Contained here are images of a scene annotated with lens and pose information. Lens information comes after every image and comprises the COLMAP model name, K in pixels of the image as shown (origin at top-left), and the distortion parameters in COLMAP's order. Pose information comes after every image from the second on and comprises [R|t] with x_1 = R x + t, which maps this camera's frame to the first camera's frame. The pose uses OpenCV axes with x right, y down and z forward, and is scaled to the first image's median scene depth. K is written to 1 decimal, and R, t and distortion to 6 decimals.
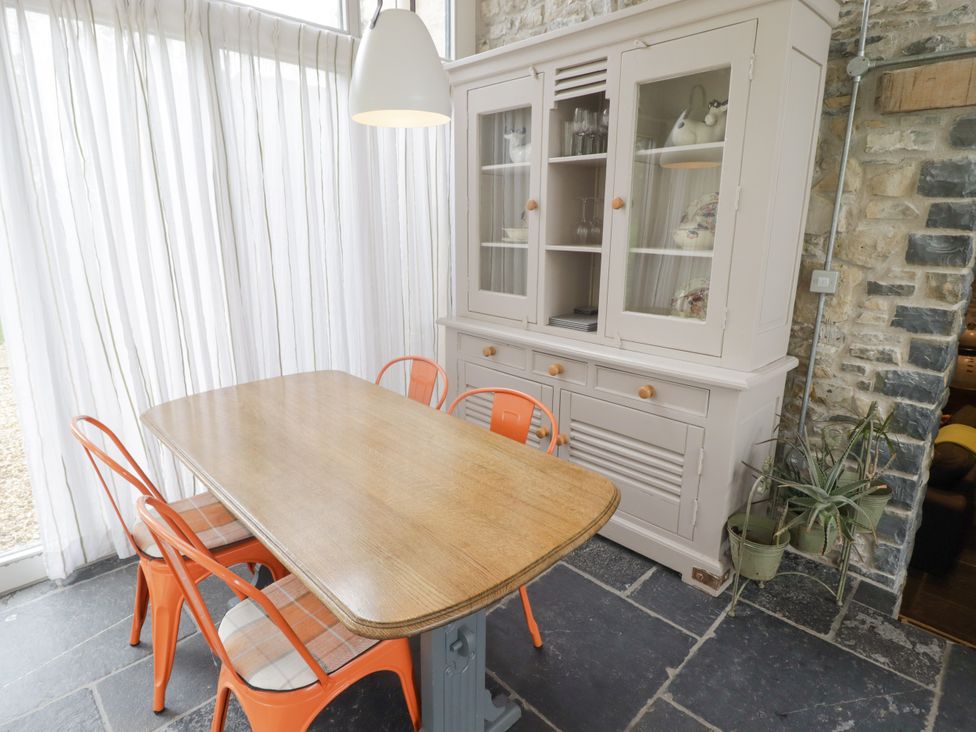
lens RADIAL K [[537.5, 0, 488.6], [0, 537.5, 354.9], [0, 0, 1]] dist [0.001497, -0.012376]
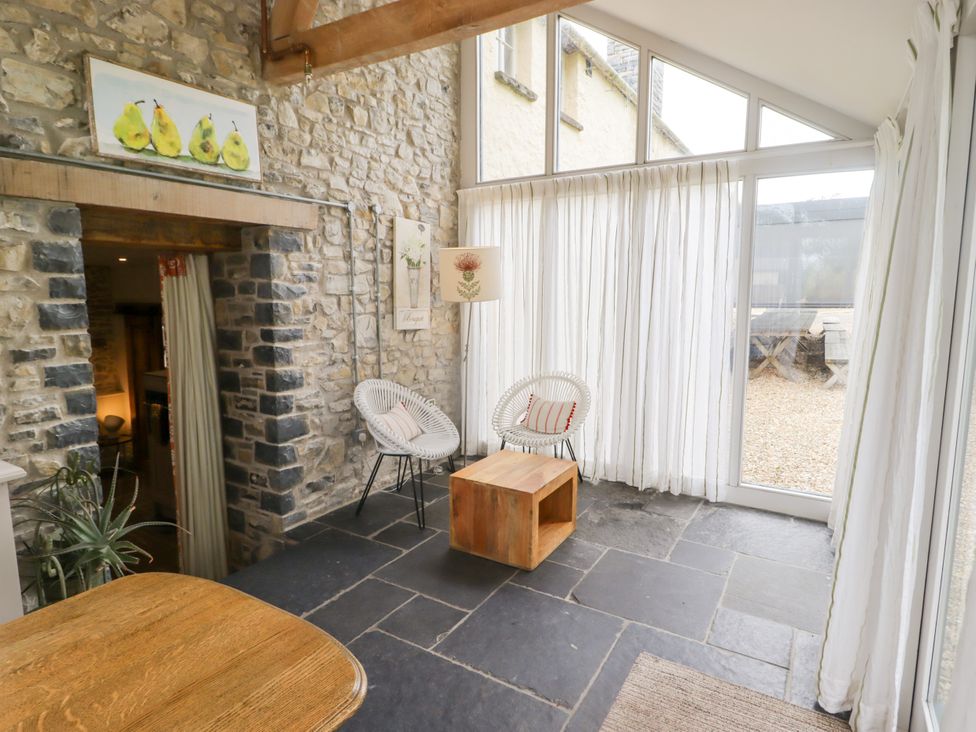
lens RADIAL K [[548.2, 0, 486.9], [0, 548.2, 357.6], [0, 0, 1]] dist [0.002076, -0.012860]
pose [[-0.234739, -0.123446, 0.964188, -0.531252], [0.236884, 0.954735, 0.179907, -0.098671], [-0.942753, 0.270631, -0.194872, 0.354322]]
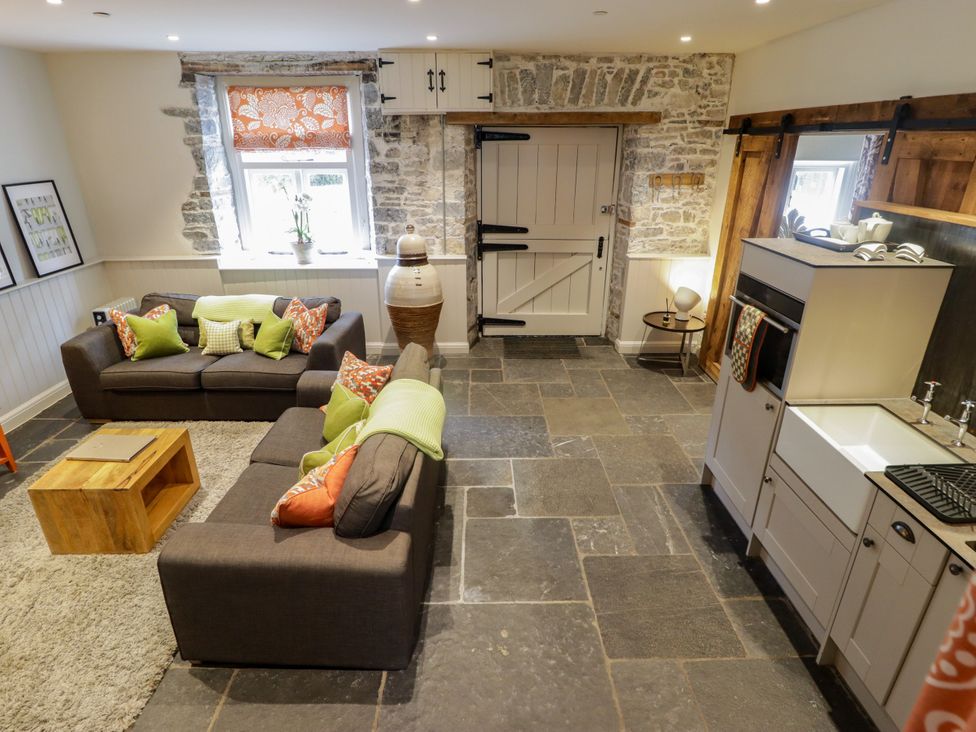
lens RADIAL K [[529.4, 0, 487.3], [0, 529.4, 354.3], [0, 0, 1]] dist [0.003606, -0.013176]
pose [[0.692205, -0.274319, 0.667534, 1.159693], [0.180020, 0.961337, 0.208382, -0.053394], [-0.698888, -0.024073, 0.714825, 0.985769]]
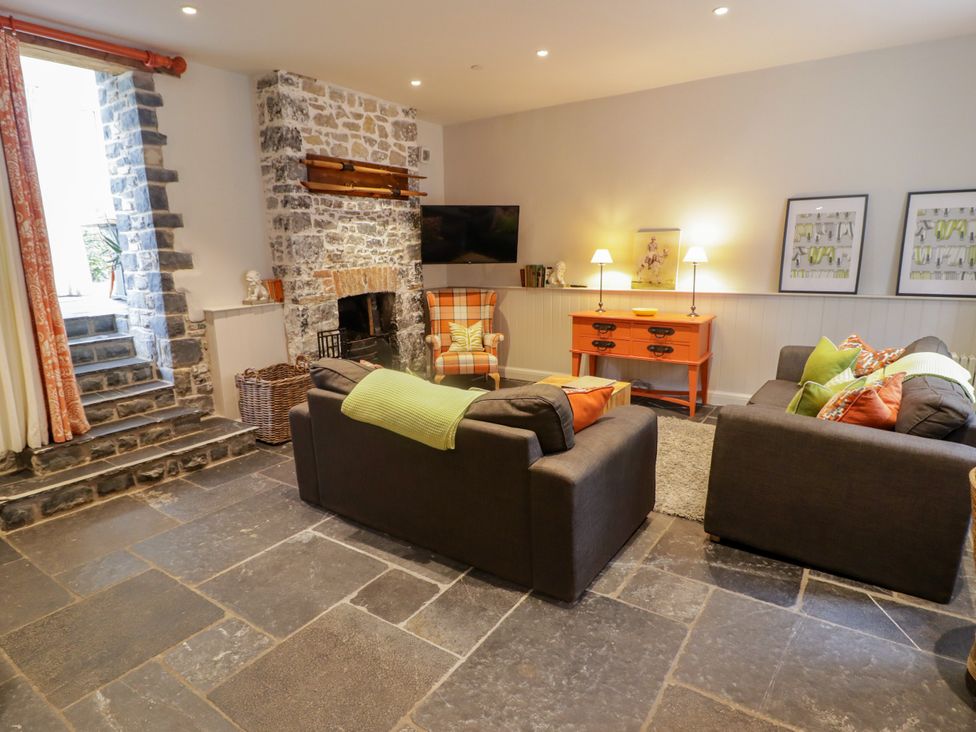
lens RADIAL K [[566.6, 0, 481.1], [0, 566.6, 365.6], [0, 0, 1]] dist [0.002263, -0.011924]
pose [[0.180873, 0.192323, -0.964519, 3.251212], [-0.217284, 0.964275, 0.151528, 0.034642], [0.959204, 0.182167, 0.216200, 1.966693]]
